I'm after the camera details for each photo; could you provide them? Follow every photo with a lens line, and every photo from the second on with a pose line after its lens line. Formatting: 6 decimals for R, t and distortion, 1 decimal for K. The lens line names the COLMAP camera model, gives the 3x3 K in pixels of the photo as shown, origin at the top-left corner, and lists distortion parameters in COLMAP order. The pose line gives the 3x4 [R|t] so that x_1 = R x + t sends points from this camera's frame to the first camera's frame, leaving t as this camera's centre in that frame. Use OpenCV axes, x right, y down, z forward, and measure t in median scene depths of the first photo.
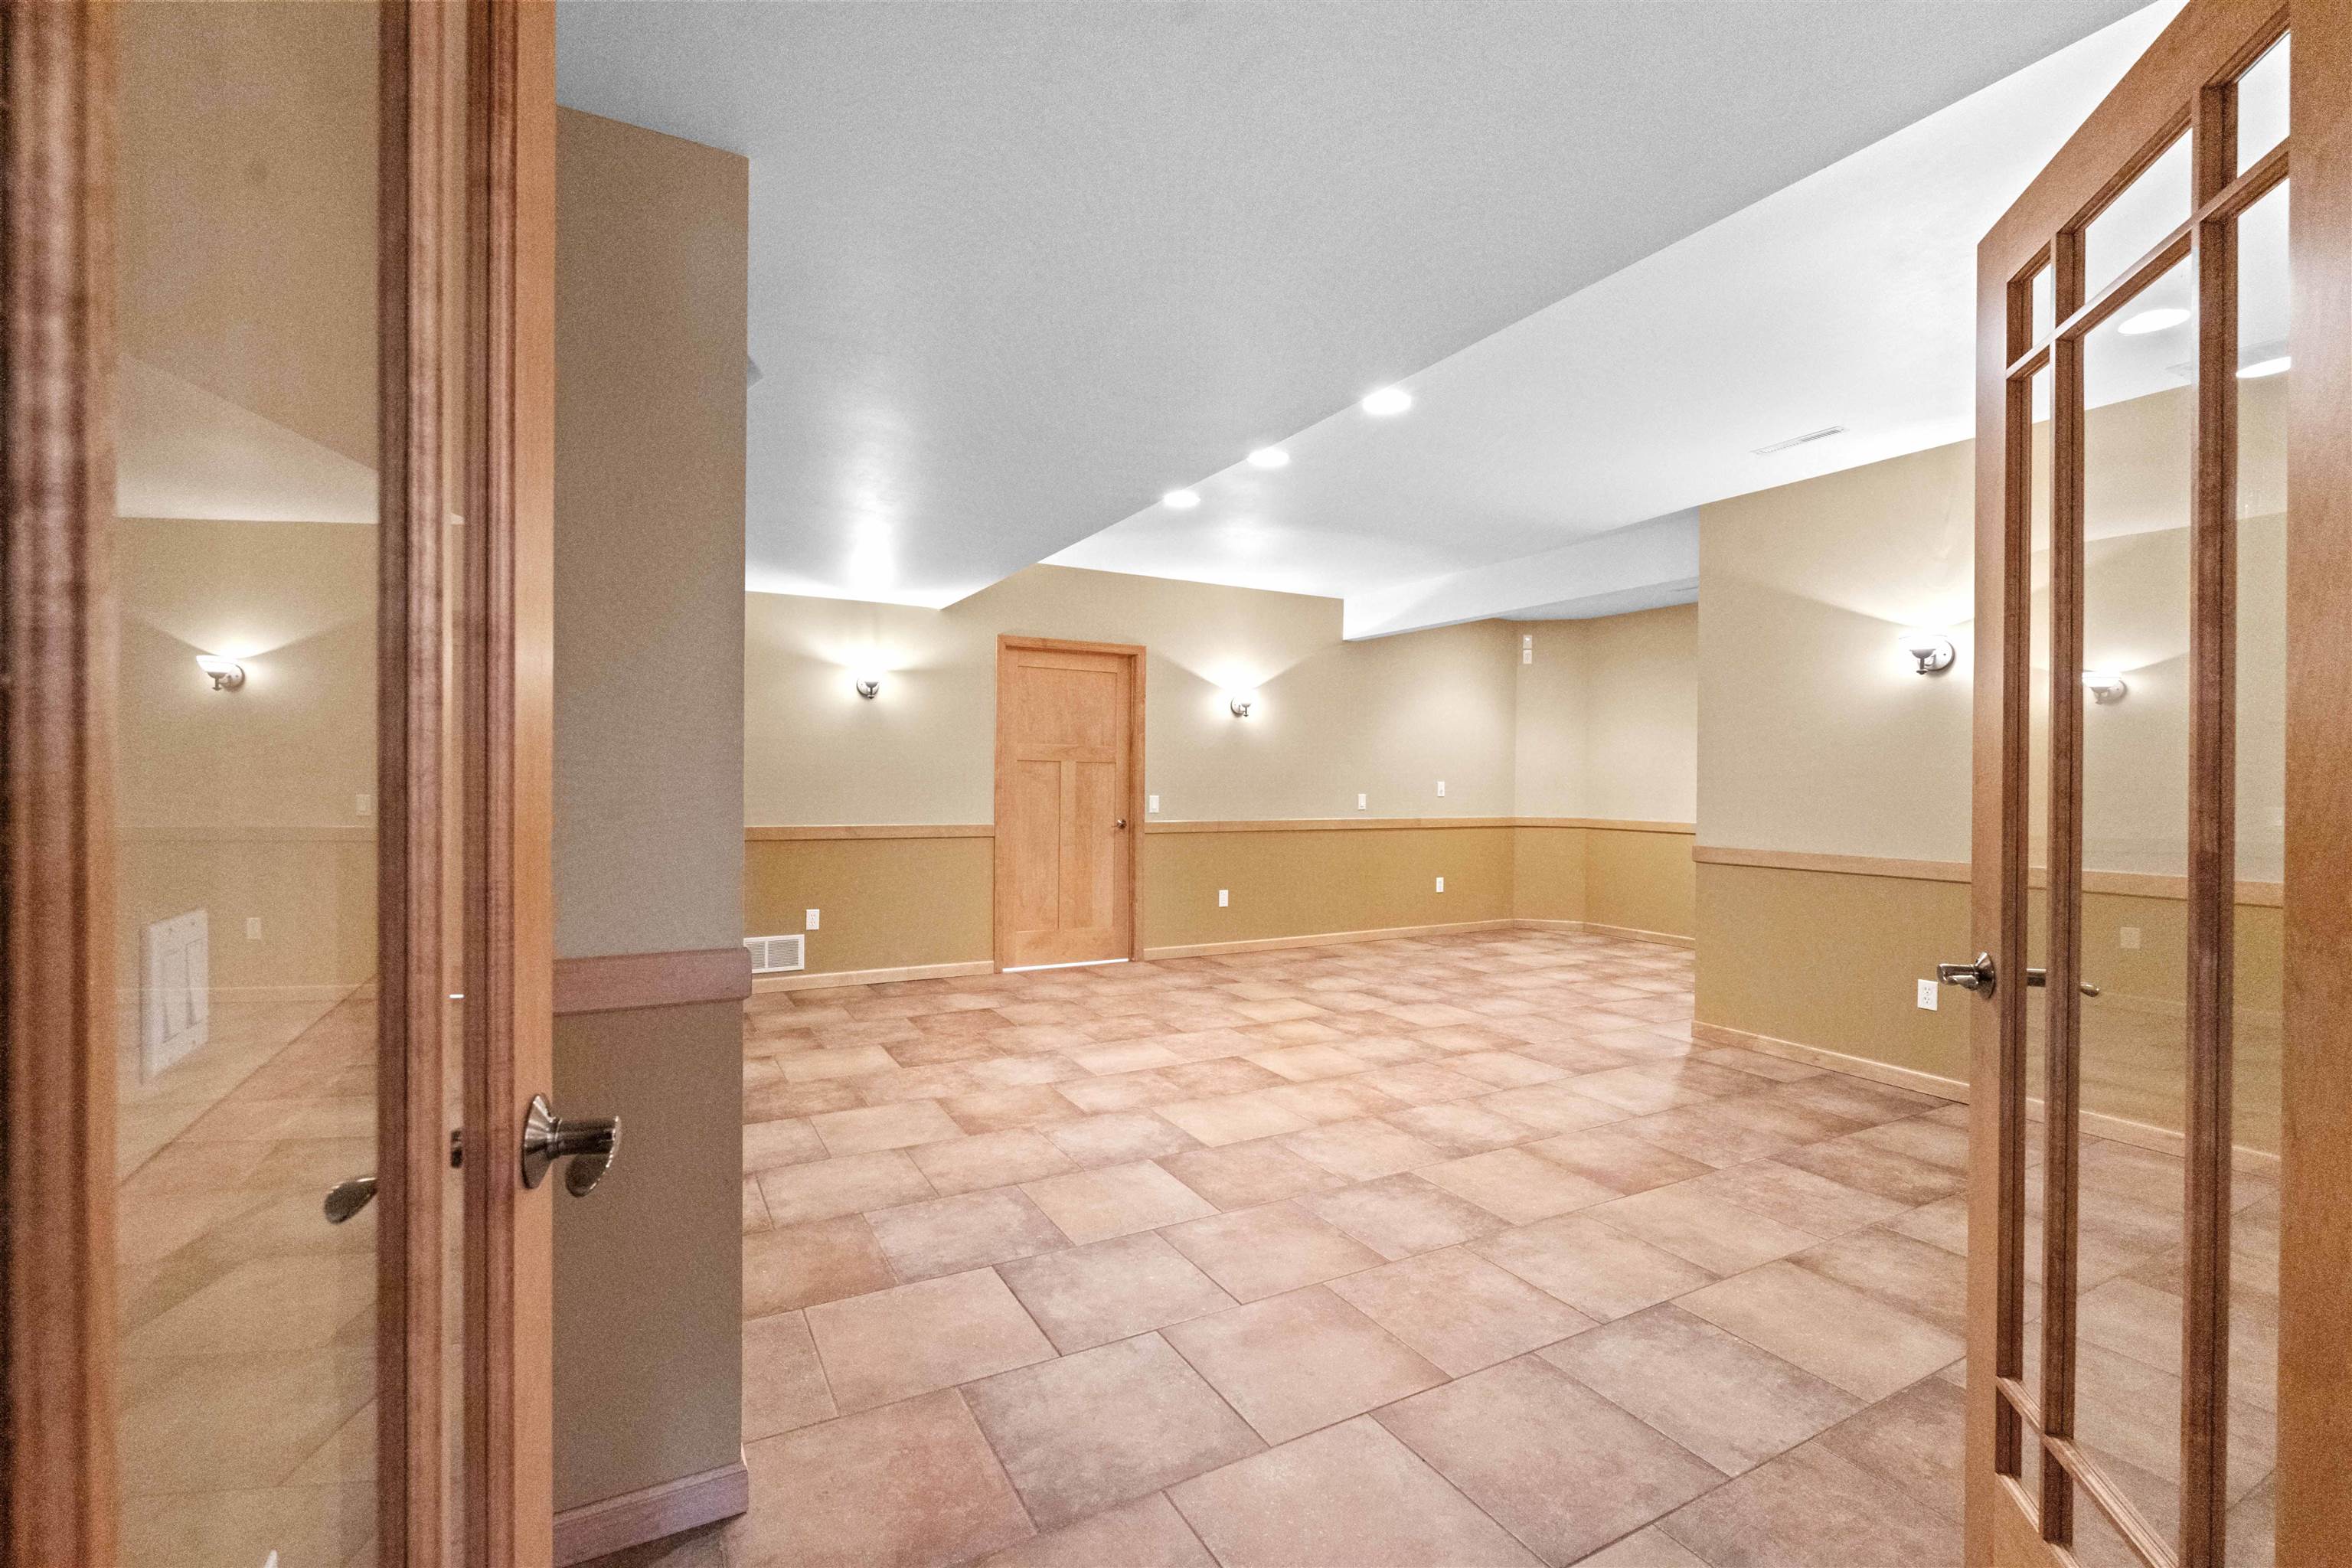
lens RADIAL K [[1042.8, 0, 1182.1], [0, 1042.8, 784.6], [0, 0, 1]] dist [0.000012, -0.000053]
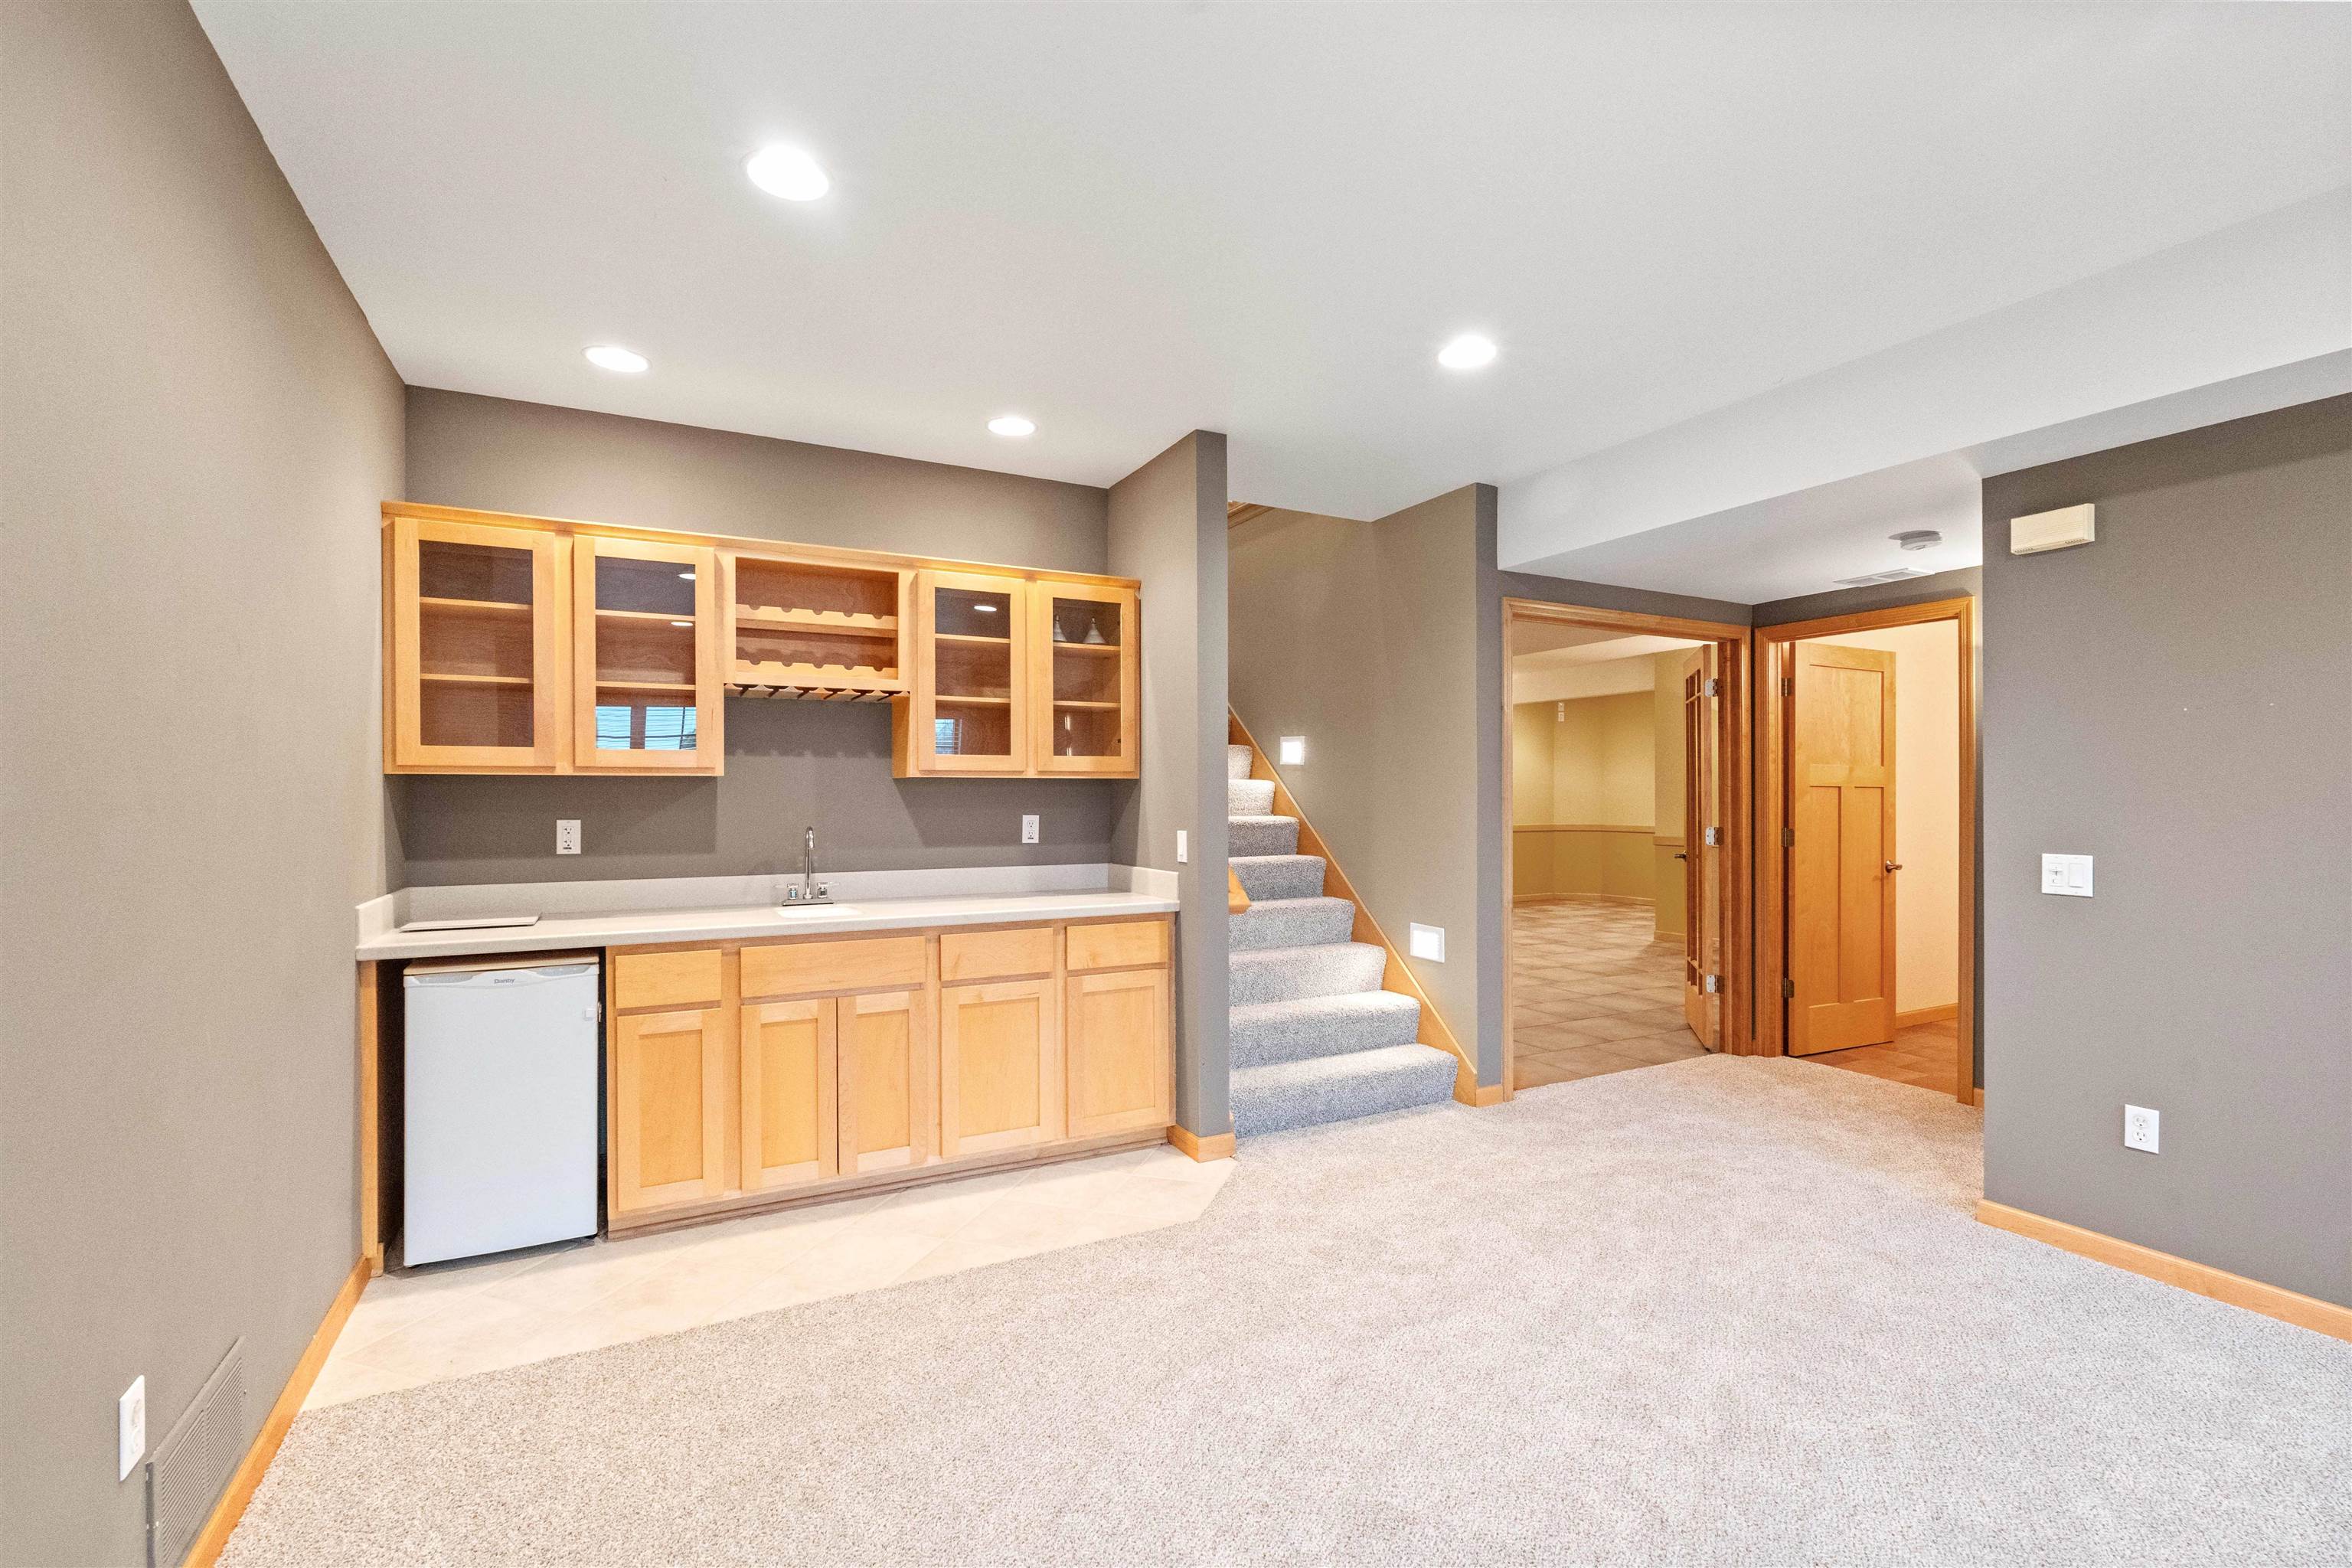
lens RADIAL K [[1042.8, 0, 1170.8], [0, 1042.8, 787.3], [0, 0, 1]] dist [0.000012, -0.000053]
pose [[0.999312, -0.007245, -0.036361, -0.279583], [0.006825, 0.999909, -0.011667, -0.014123], [0.036442, 0.011411, 0.999271, -0.821833]]
